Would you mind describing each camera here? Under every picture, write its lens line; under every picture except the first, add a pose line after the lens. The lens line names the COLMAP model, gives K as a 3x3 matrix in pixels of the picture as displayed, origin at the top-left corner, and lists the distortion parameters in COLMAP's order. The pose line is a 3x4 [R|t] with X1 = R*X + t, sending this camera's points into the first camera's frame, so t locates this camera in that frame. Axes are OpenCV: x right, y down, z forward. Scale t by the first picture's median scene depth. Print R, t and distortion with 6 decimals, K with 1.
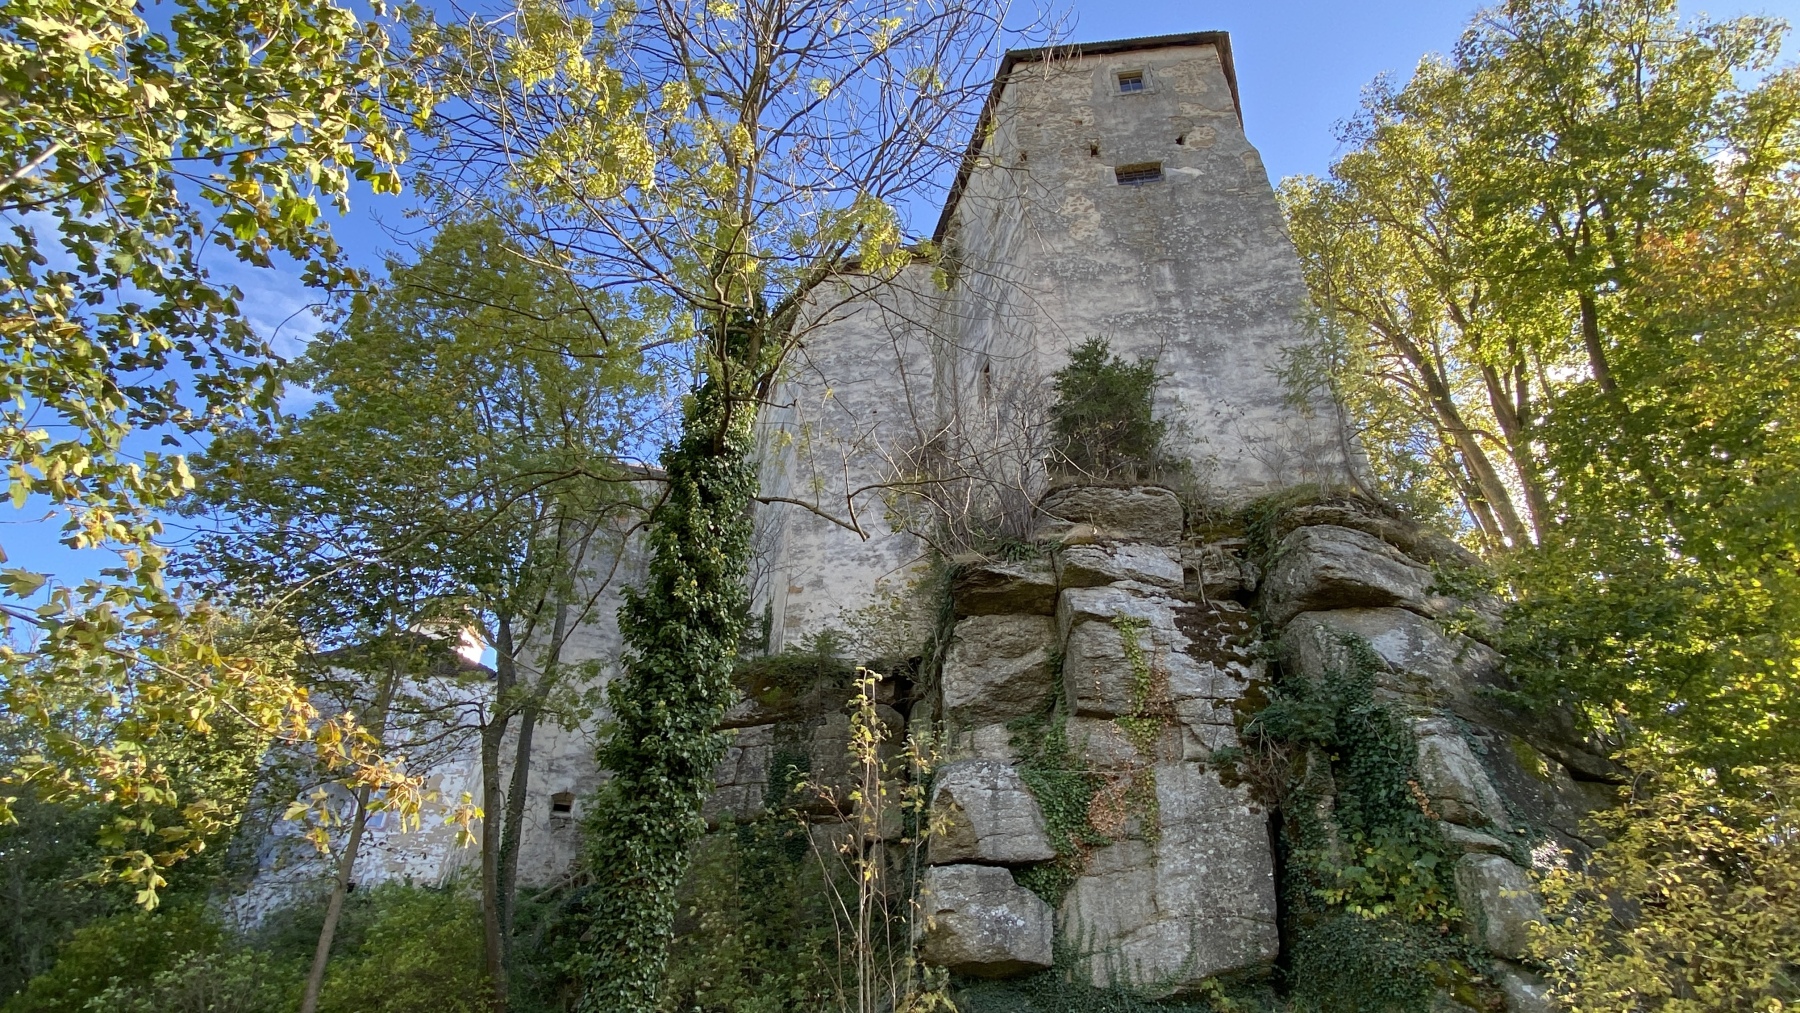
lens RADIAL K [[930.4, 0, 896.0], [0, 930.4, 513.4], [0, 0, 1]] dist [0.103891, -0.145405]
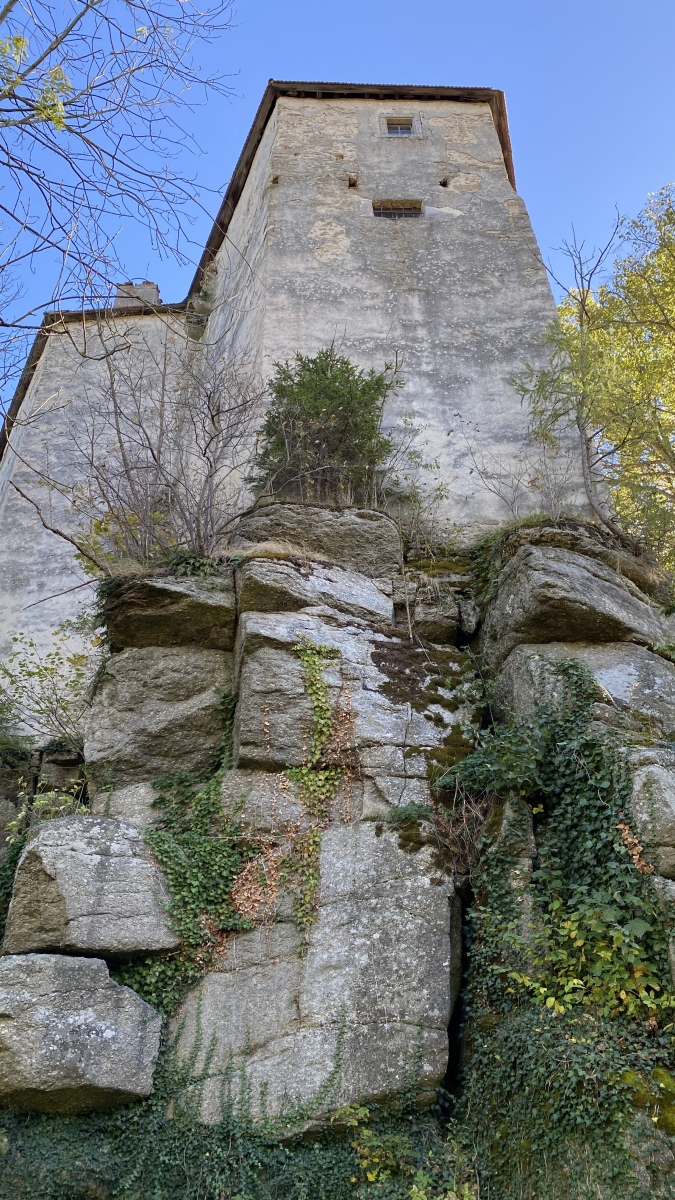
lens RADIAL K [[920.5, 0, 335.4], [0, 920.5, 604.2], [0, 0, 1]] dist [0.139689, -0.319394]
pose [[0.988743, 0.065390, 0.134579, 0.161484], [-0.056542, 0.996044, -0.068555, 0.130588], [-0.138529, 0.060174, 0.988529, 0.228357]]
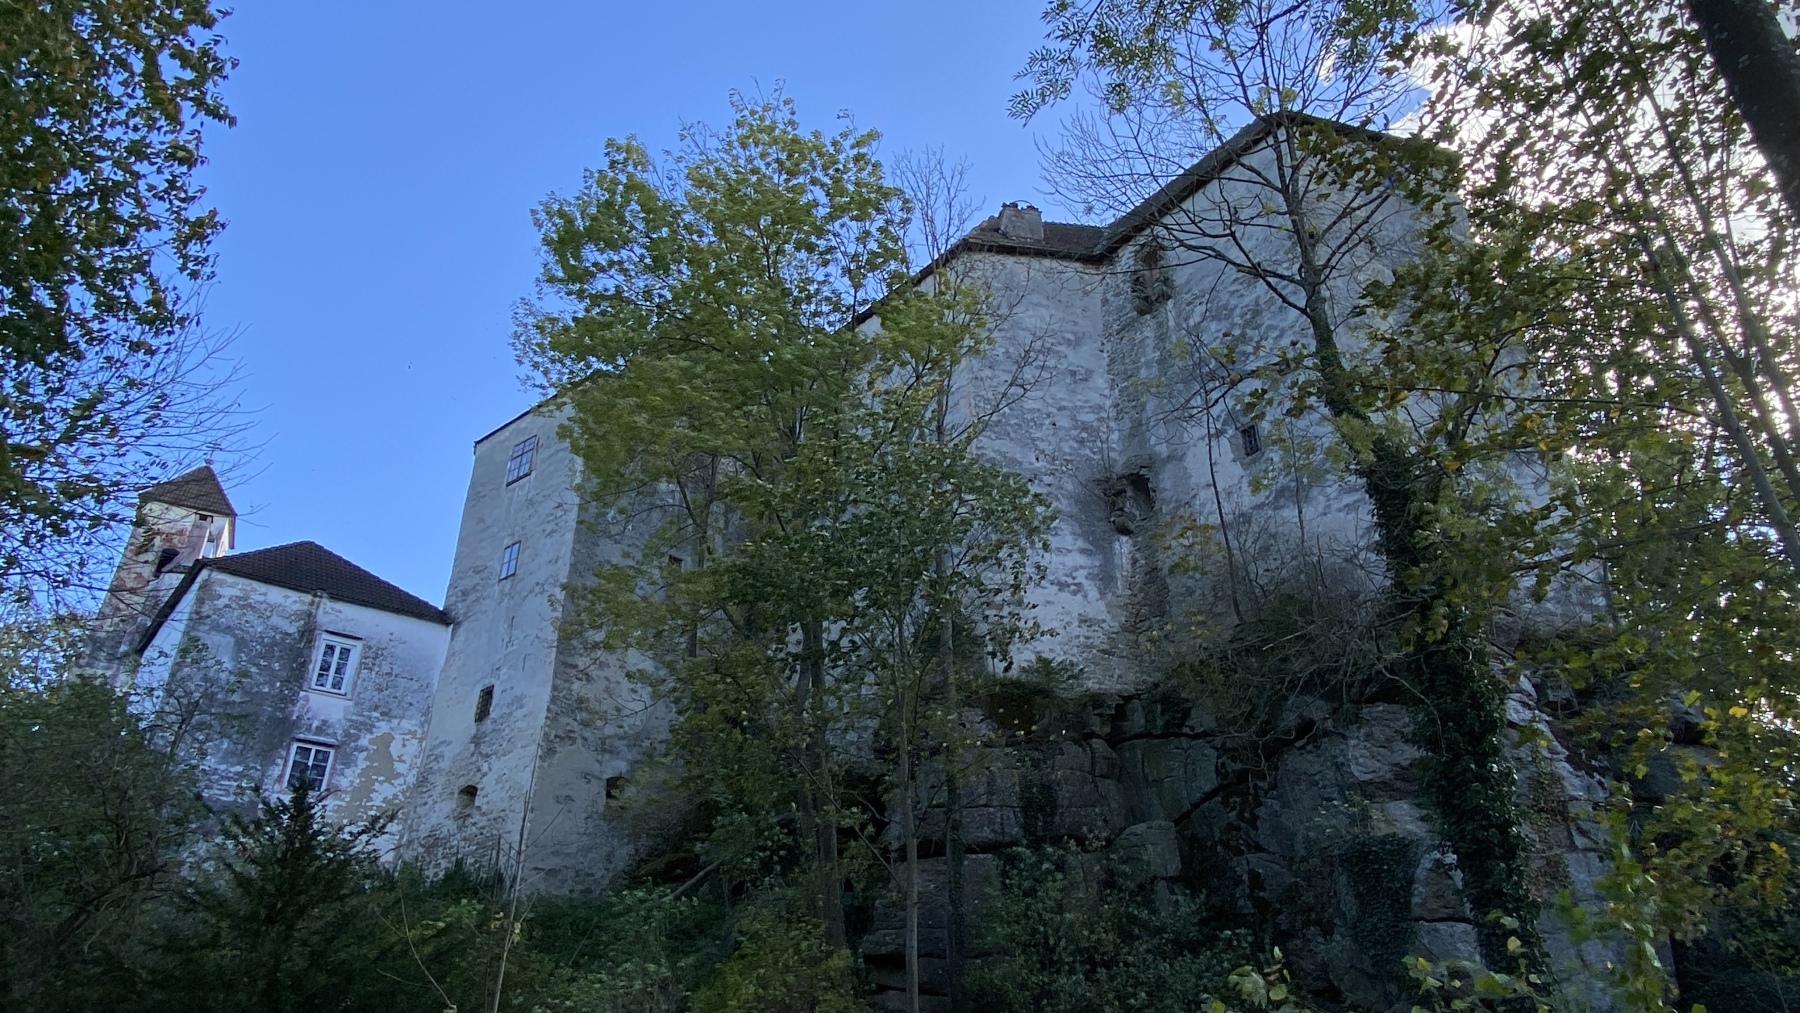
lens RADIAL K [[1147.5, 0, 891.0], [0, 1147.5, 531.0], [0, 0, 1]] dist [0.073356, -0.097238]
pose [[0.922182, 0.163559, 0.350469, -1.107501], [-0.192643, 0.980018, 0.049538, -0.054855], [-0.335364, -0.113199, 0.935263, -0.104051]]
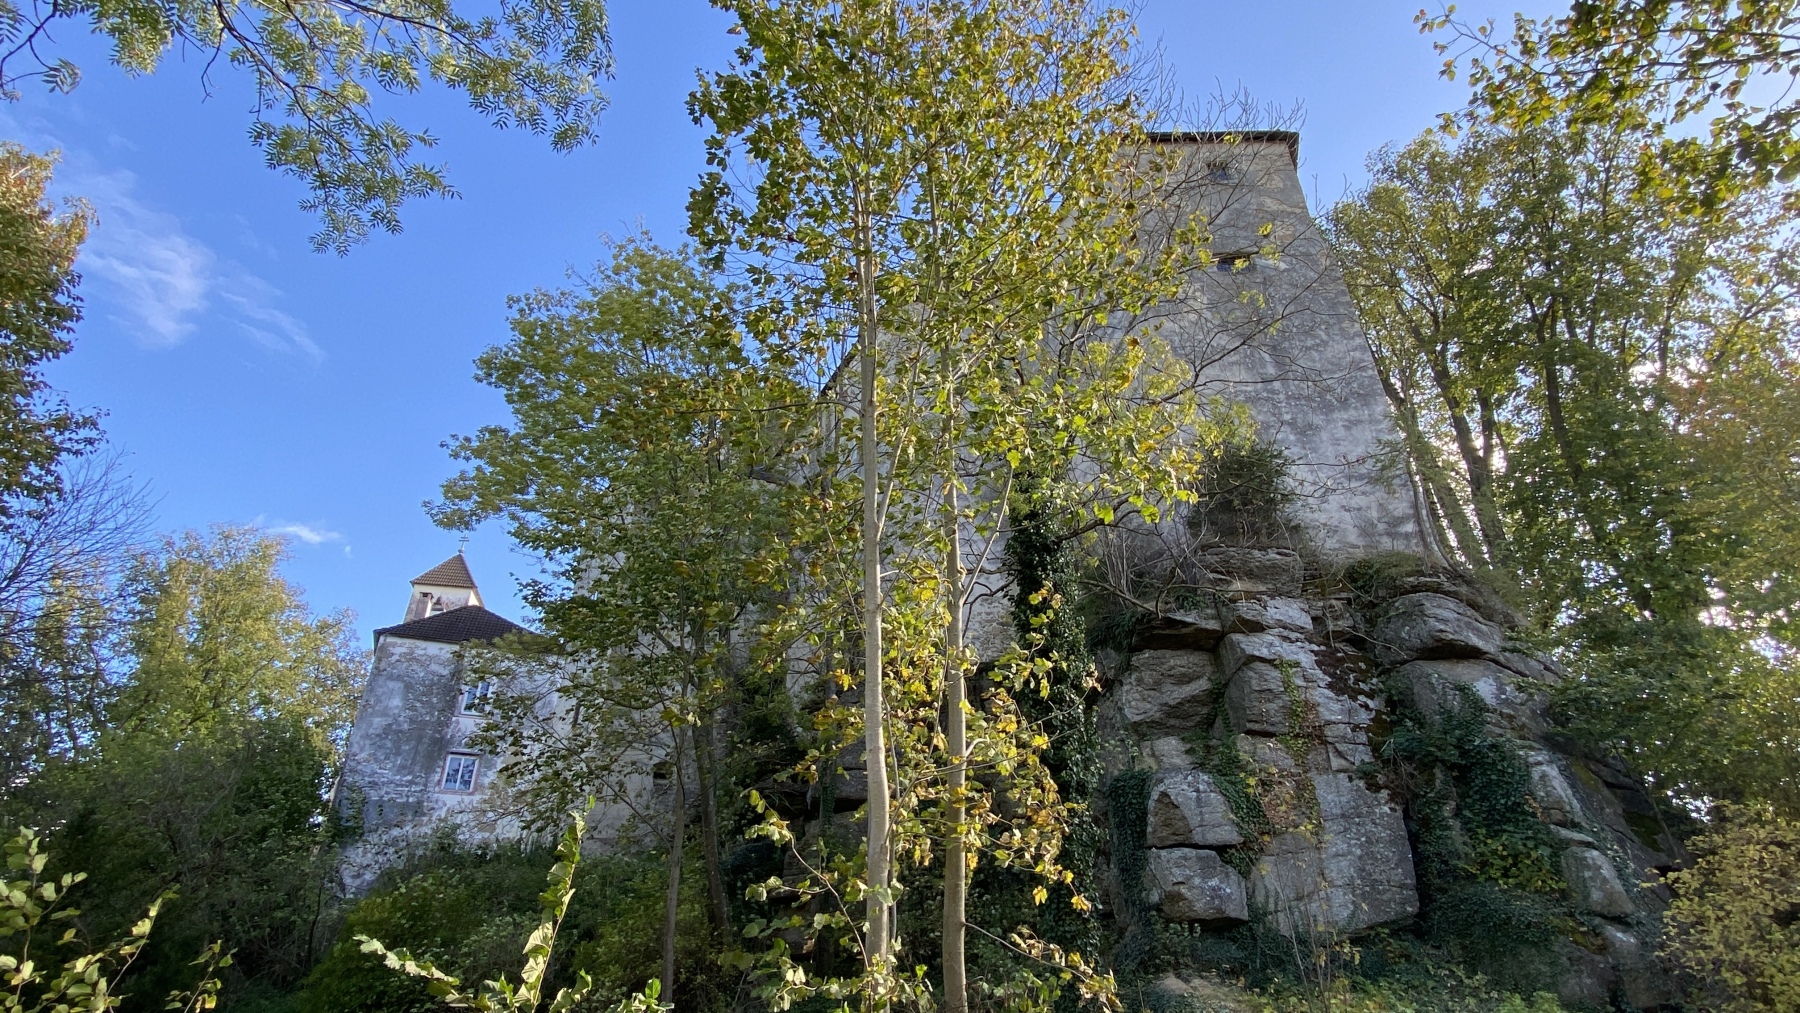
lens RADIAL K [[936.4, 0, 894.2], [0, 936.4, 513.8], [0, 0, 1]] dist [0.069936, -0.086843]
pose [[0.992960, 0.034536, 0.113306, -0.456519], [-0.041145, 0.997553, 0.056521, -0.146375], [-0.111076, -0.060785, 0.991951, -0.238680]]
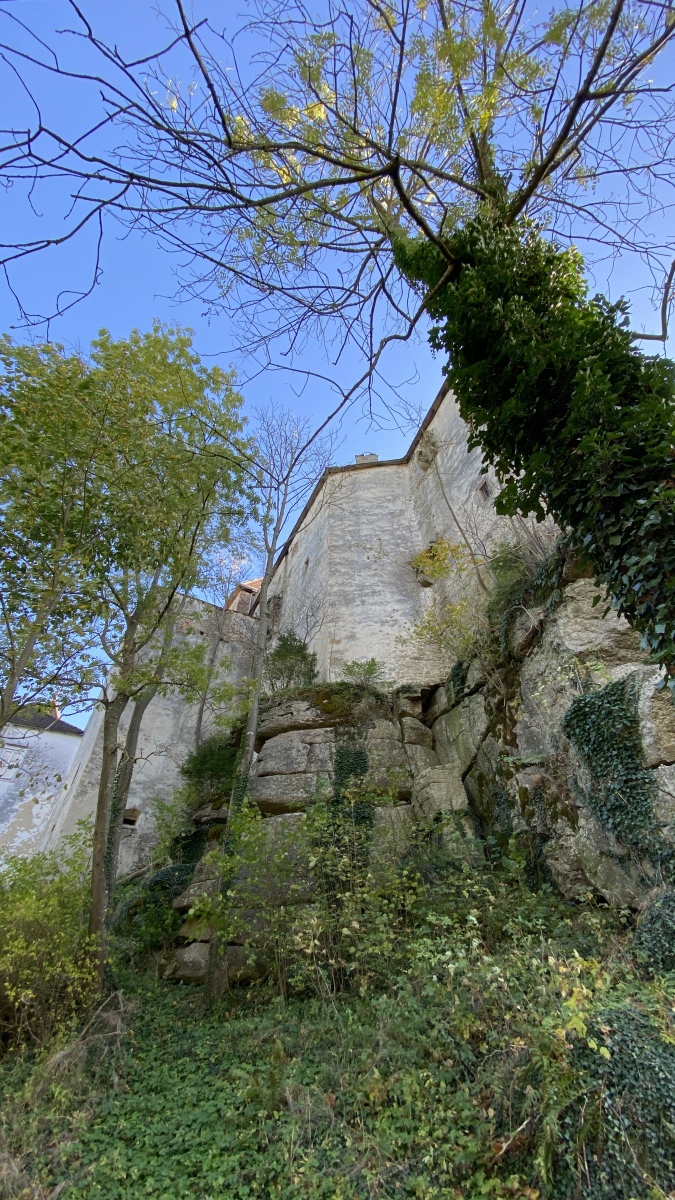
lens RADIAL K [[493.3, 0, 335.2], [0, 493.3, 595.3], [0, 0, 1]] dist [0.018723, -0.019380]
pose [[0.994718, 0.060477, 0.082936, -0.301248], [-0.040793, 0.974366, -0.221240, 0.308548], [-0.094190, 0.216688, 0.971686, 0.488831]]
